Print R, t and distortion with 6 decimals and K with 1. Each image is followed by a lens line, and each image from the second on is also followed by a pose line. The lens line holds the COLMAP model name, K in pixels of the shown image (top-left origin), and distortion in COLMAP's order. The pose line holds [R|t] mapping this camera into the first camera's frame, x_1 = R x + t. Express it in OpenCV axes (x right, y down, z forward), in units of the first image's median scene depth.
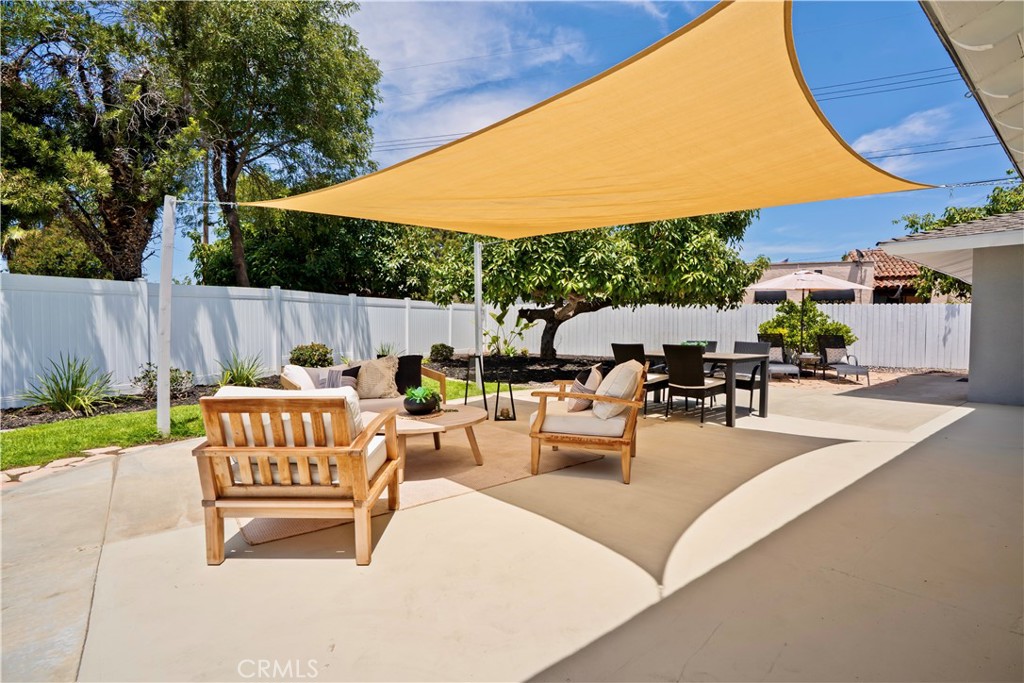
lens RADIAL K [[469.7, 0, 509.6], [0, 469.7, 336.3], [0, 0, 1]] dist [-0.010459, 0.001947]
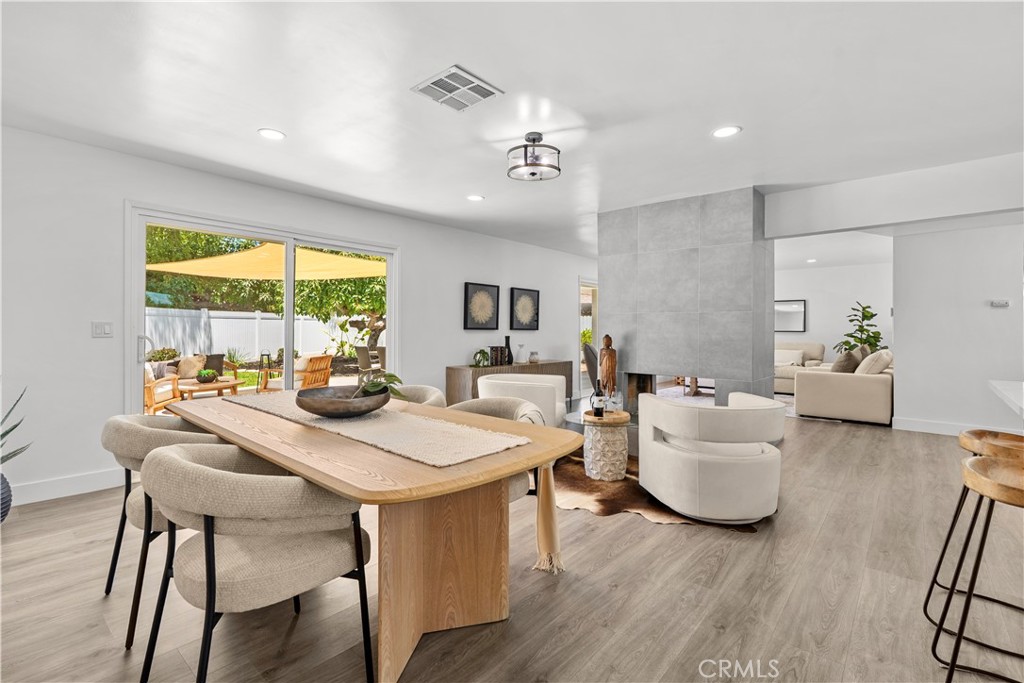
lens RADIAL K [[469.7, 0, 512.0], [0, 469.7, 337.1], [0, 0, 1]] dist [-0.010459, 0.001947]
pose [[0.981464, -0.002579, 0.191628, 0.318484], [0.003760, 0.999976, -0.005800, -0.004158], [-0.191609, 0.006413, 0.981450, -0.535016]]
